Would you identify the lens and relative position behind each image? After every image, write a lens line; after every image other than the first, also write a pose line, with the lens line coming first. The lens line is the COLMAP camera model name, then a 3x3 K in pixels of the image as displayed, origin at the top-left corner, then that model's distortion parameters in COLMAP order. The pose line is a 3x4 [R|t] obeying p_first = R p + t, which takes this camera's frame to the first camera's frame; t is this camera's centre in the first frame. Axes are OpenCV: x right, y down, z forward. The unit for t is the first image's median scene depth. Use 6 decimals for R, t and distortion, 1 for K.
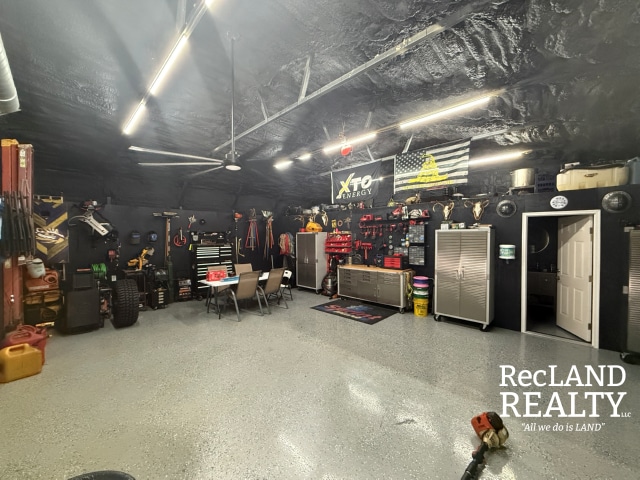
lens RADIAL K [[252.9, 0, 318.9], [0, 252.9, 238.7], [0, 0, 1]] dist [-0.002406, -0.000269]
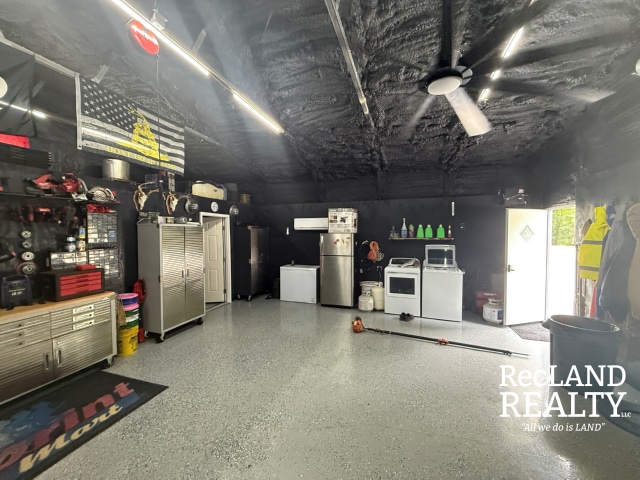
lens RADIAL K [[252.9, 0, 317.5], [0, 252.9, 238.4], [0, 0, 1]] dist [-0.002406, -0.000269]
pose [[-0.426474, -0.024064, 0.904180, -0.428514], [0.010780, 0.999440, 0.031683, -0.009487], [-0.904436, 0.023259, -0.425976, 0.901259]]
